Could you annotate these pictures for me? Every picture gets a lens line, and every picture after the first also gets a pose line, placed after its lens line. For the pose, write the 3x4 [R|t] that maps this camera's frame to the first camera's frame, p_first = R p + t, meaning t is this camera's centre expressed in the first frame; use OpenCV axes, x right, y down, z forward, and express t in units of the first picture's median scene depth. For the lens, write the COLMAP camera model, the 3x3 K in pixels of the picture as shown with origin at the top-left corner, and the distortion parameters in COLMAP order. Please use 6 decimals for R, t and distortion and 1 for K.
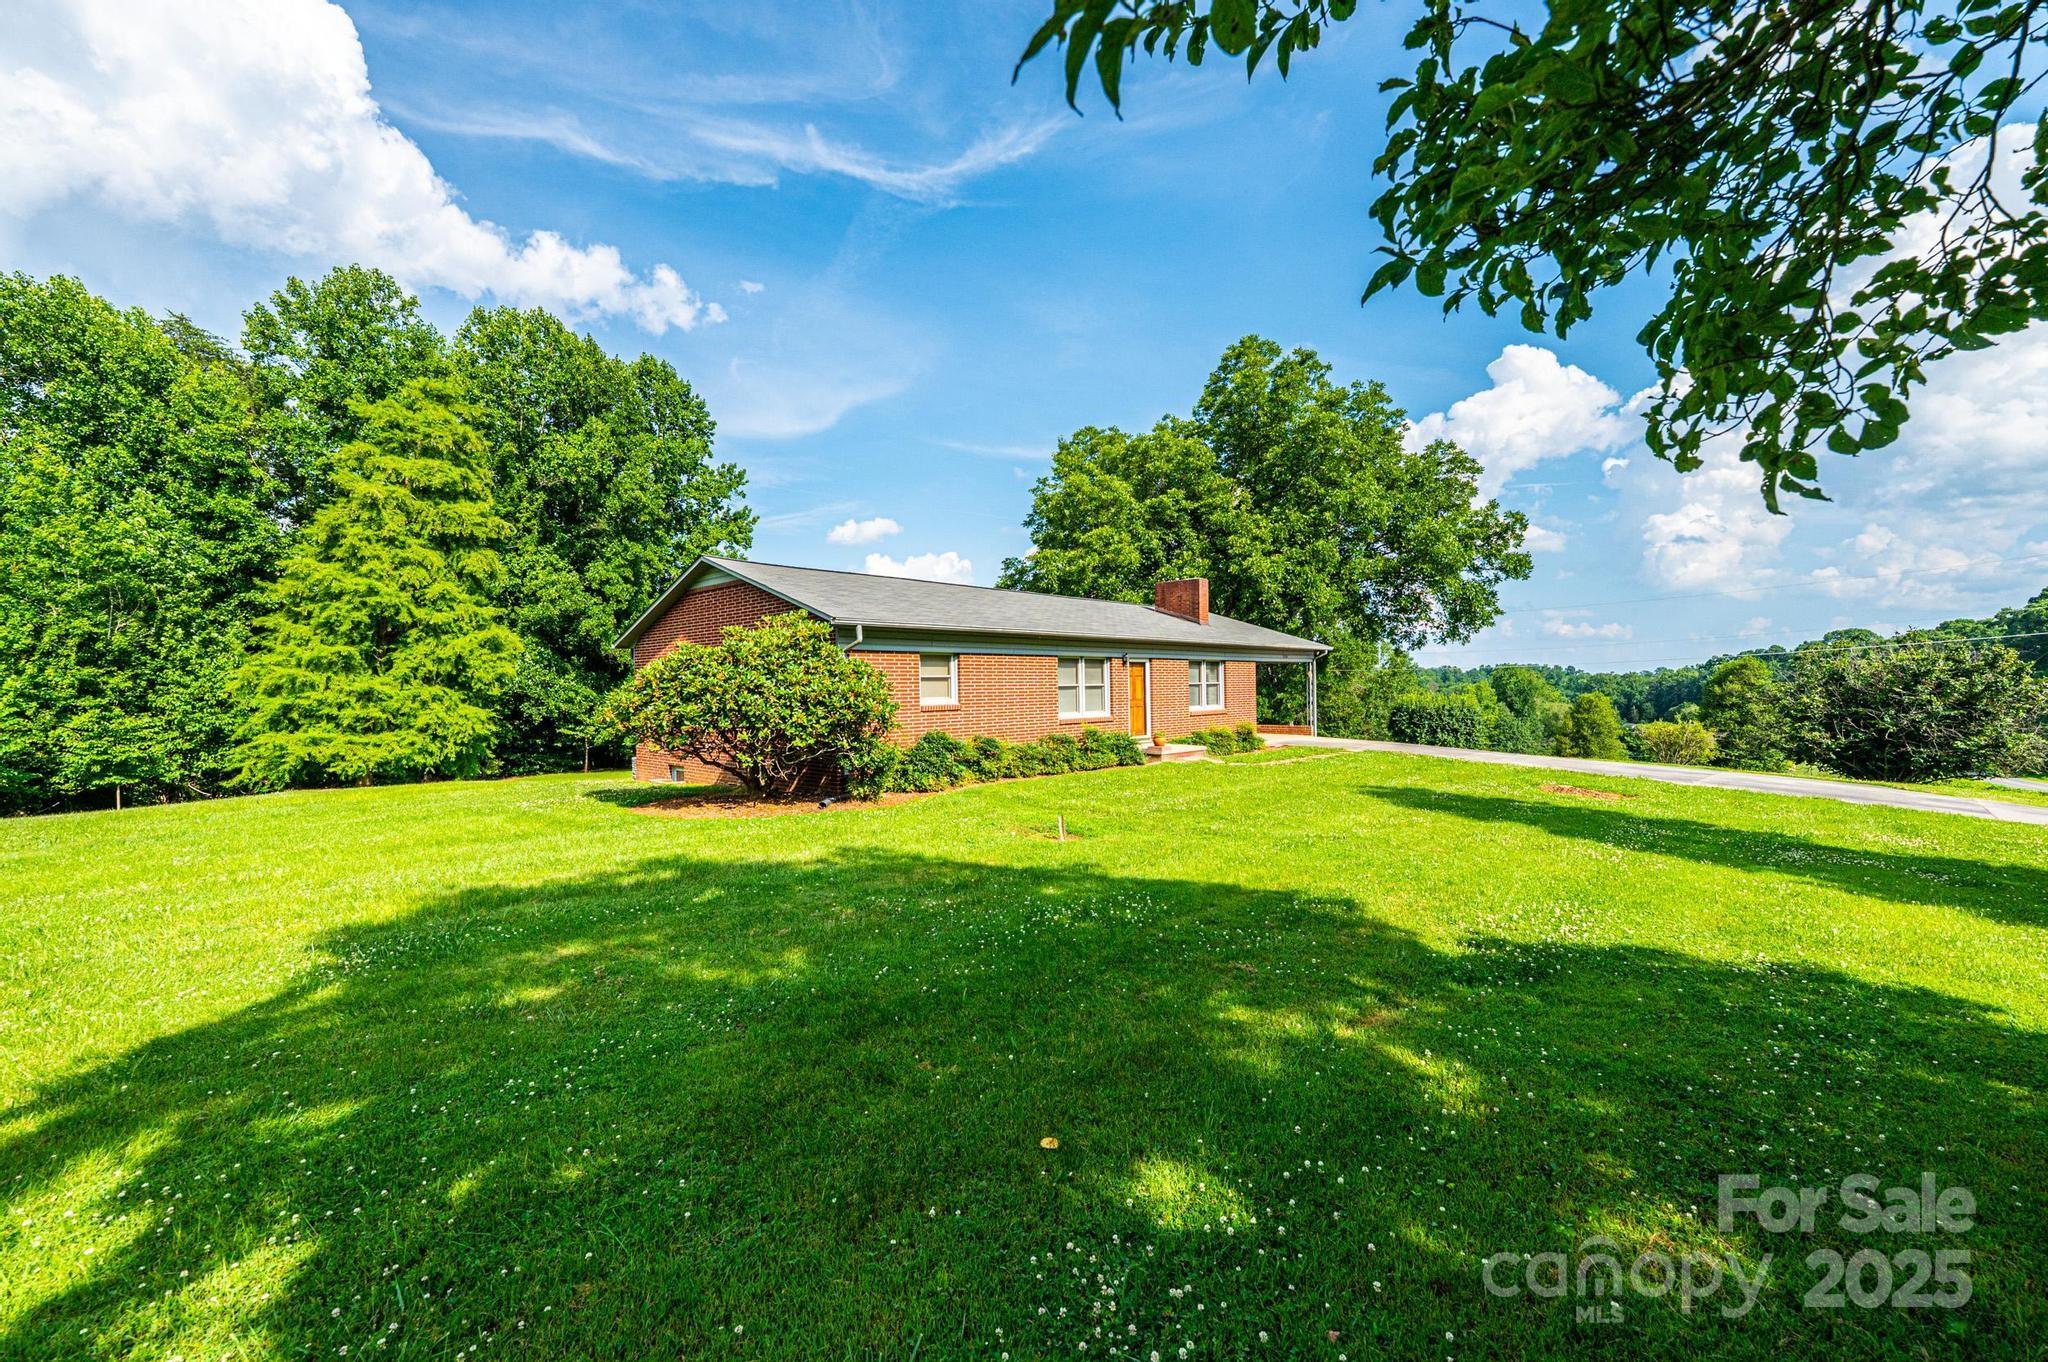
lens RADIAL K [[815.0, 0, 1026.4], [0, 815.0, 681.7], [0, 0, 1]] dist [0.003001, 0.000357]
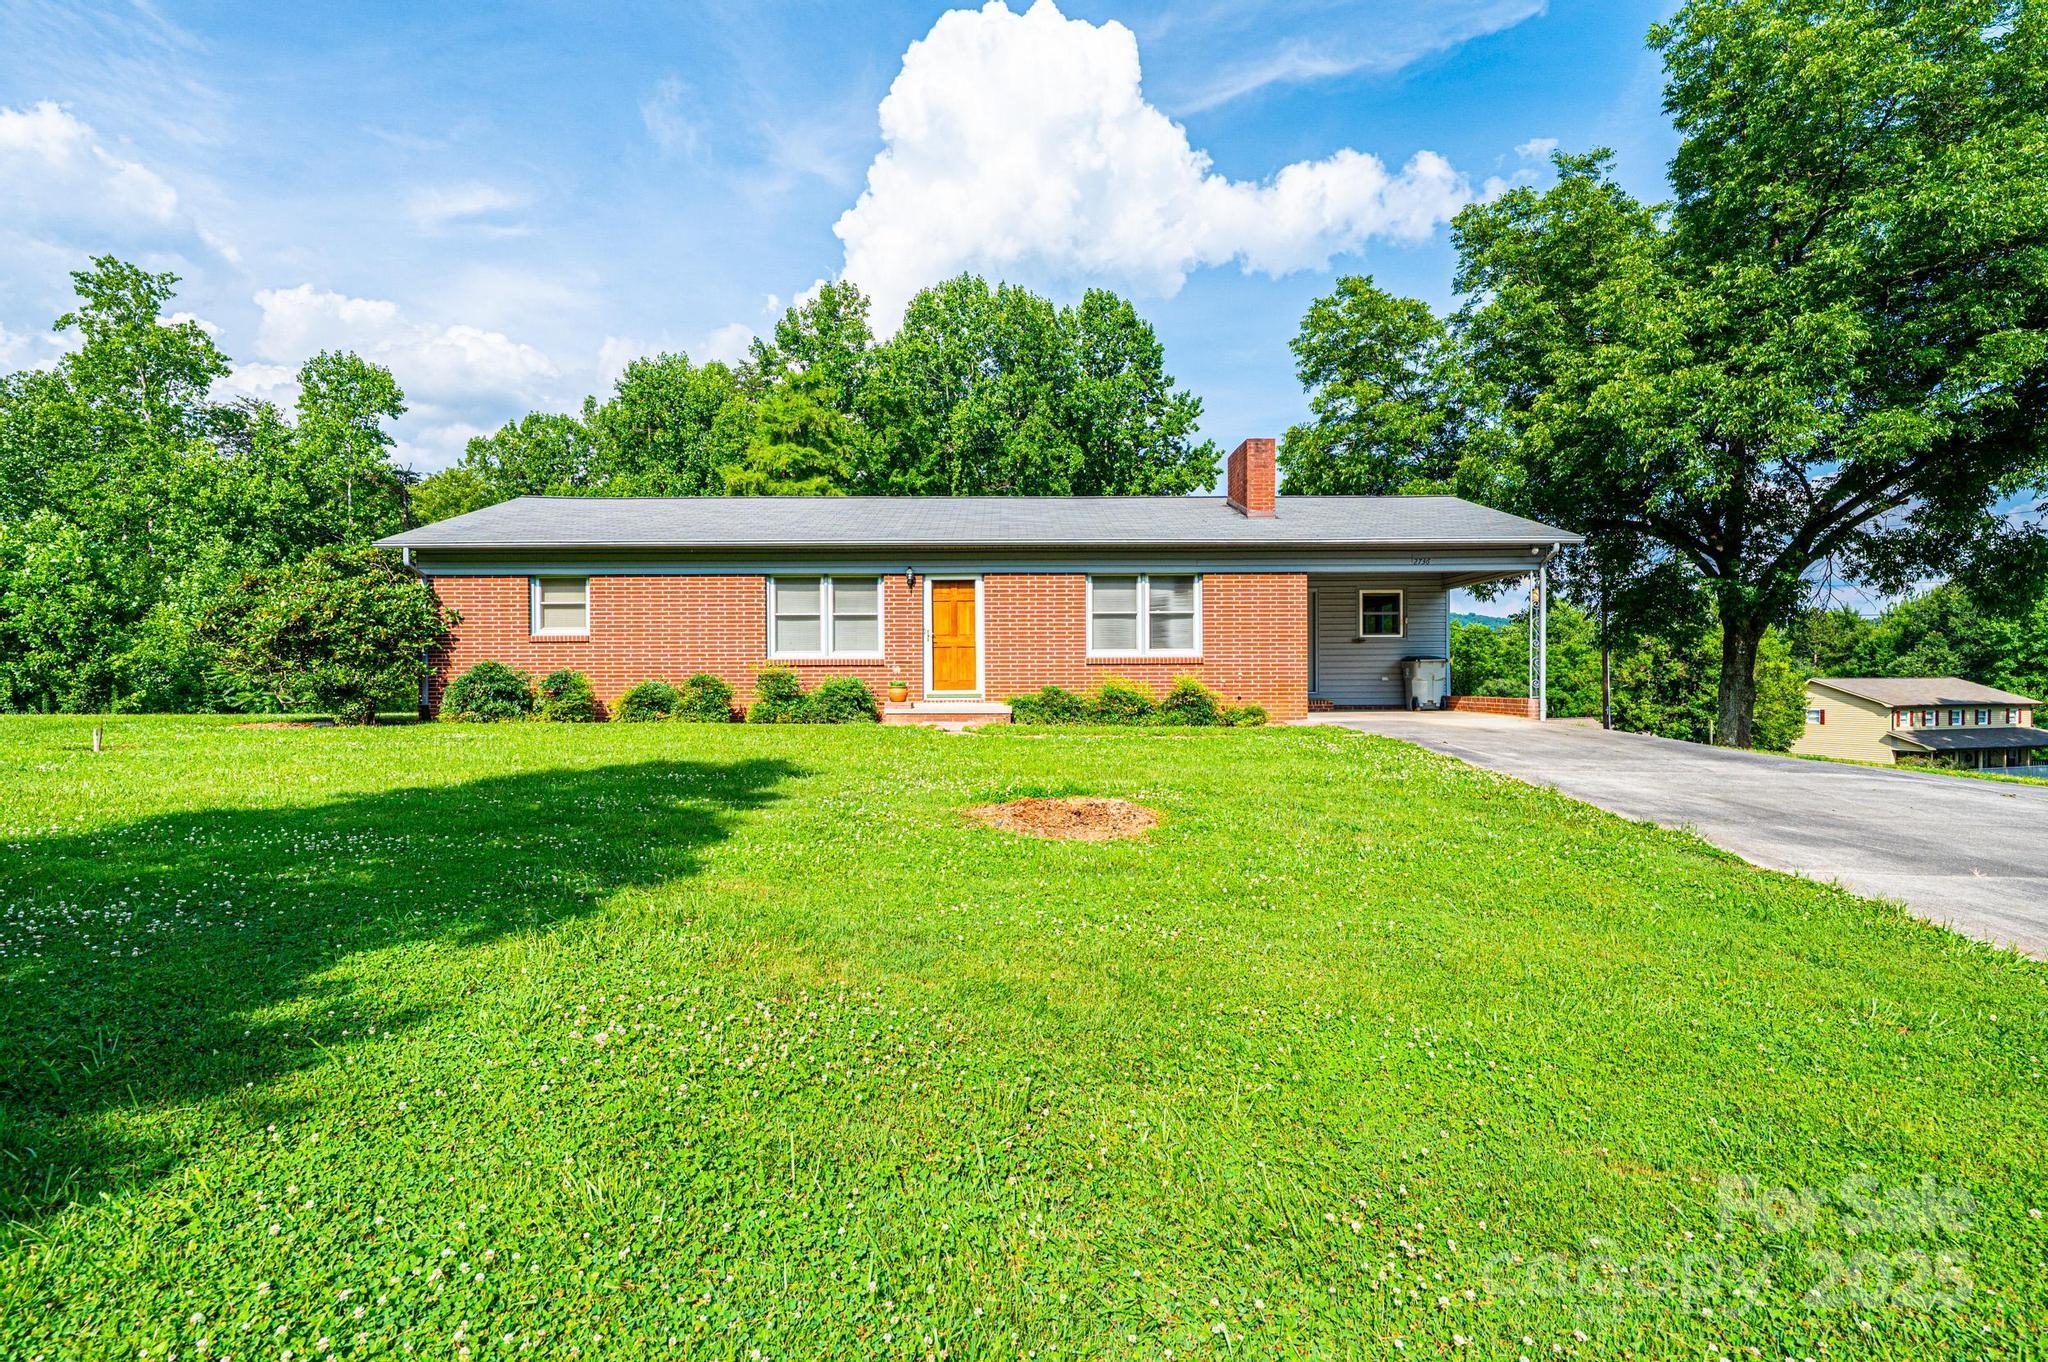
lens RADIAL K [[971.7, 0, 1024.0], [0, 971.7, 681.0], [0, 0, 1]] dist [0.004548, 0.000048]
pose [[0.697906, 0.011531, -0.716097, 0.738059], [0.002355, 0.999828, 0.018396, 0.044304], [0.716186, -0.014525, 0.697759, 0.475842]]
